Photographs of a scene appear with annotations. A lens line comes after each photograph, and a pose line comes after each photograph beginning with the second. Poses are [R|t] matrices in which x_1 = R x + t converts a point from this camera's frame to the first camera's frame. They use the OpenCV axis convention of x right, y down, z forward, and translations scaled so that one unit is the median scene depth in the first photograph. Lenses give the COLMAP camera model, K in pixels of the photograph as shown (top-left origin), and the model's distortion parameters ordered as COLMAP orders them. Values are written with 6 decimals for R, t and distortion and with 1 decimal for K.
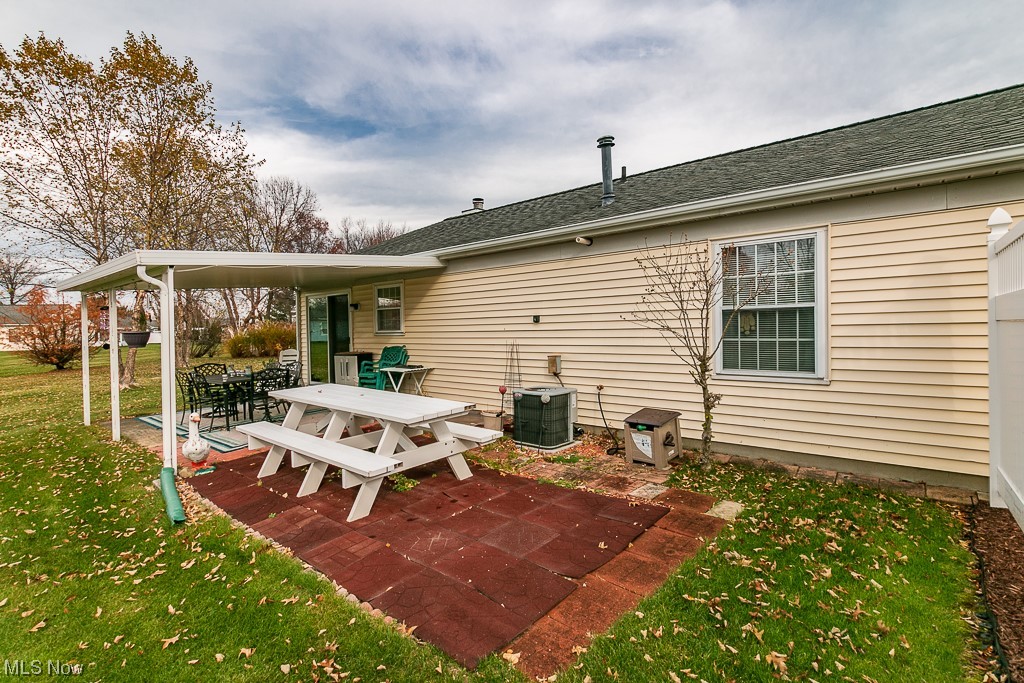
lens RADIAL K [[474.6, 0, 512.0], [0, 474.6, 341.5], [0, 0, 1]] dist [0.000985, 0.000344]
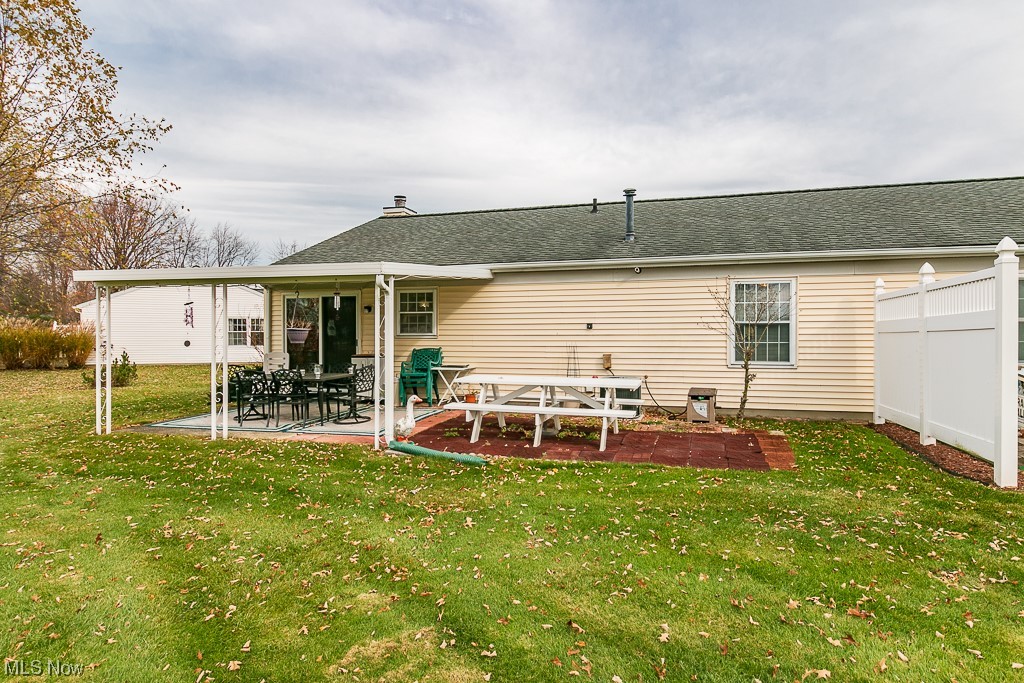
lens RADIAL K [[587.2, 0, 524.3], [0, 587.2, 345.0], [0, 0, 1]] dist [0.004833, 0.000472]
pose [[0.916312, 0.013982, 0.400220, -0.980744], [-0.005846, 0.999751, -0.021544, 0.051458], [-0.400422, 0.017401, 0.916166, -0.501880]]
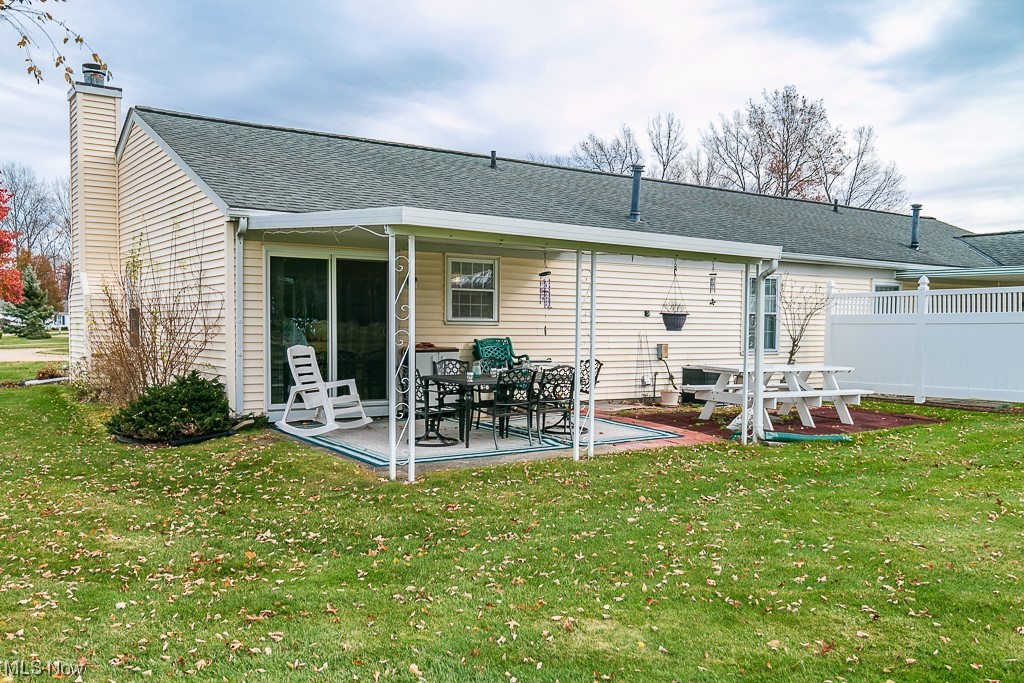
lens RADIAL K [[901.5, 0, 511.1], [0, 901.5, 370.0], [0, 0, 1]] dist [0.007399, 0.000362]
pose [[0.269836, -0.021711, 0.962662, -2.905839], [0.015664, 0.999712, 0.018156, 0.062481], [-0.962779, 0.010180, 0.270098, 0.952489]]
